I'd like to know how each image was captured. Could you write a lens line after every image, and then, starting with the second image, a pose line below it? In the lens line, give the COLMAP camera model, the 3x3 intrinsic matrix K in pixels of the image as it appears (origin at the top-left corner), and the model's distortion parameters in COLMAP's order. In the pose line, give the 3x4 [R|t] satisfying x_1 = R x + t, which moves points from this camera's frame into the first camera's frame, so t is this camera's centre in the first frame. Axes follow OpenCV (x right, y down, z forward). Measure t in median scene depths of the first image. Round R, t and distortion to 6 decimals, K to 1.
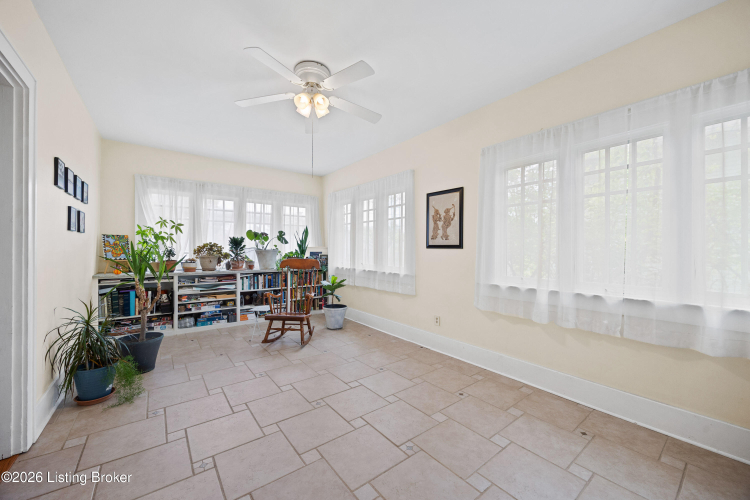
lens RADIAL K [[291.1, 0, 375.5], [0, 291.1, 248.8], [0, 0, 1]] dist [-0.000506, -0.000024]
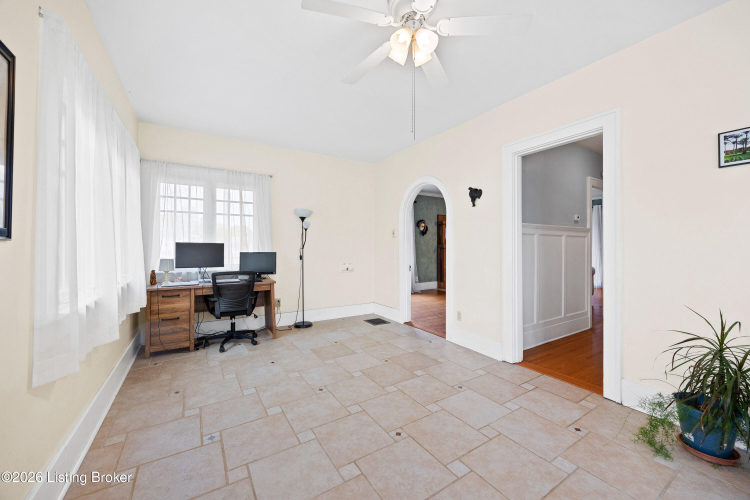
lens RADIAL K [[291.1, 0, 376.3], [0, 291.1, 247.0], [0, 0, 1]] dist [-0.000506, -0.000024]
pose [[-0.995392, -0.004657, 0.095779, -0.250159], [-0.004482, 0.999988, 0.002047, 0.006428], [-0.095787, 0.001609, -0.995401, 2.158032]]
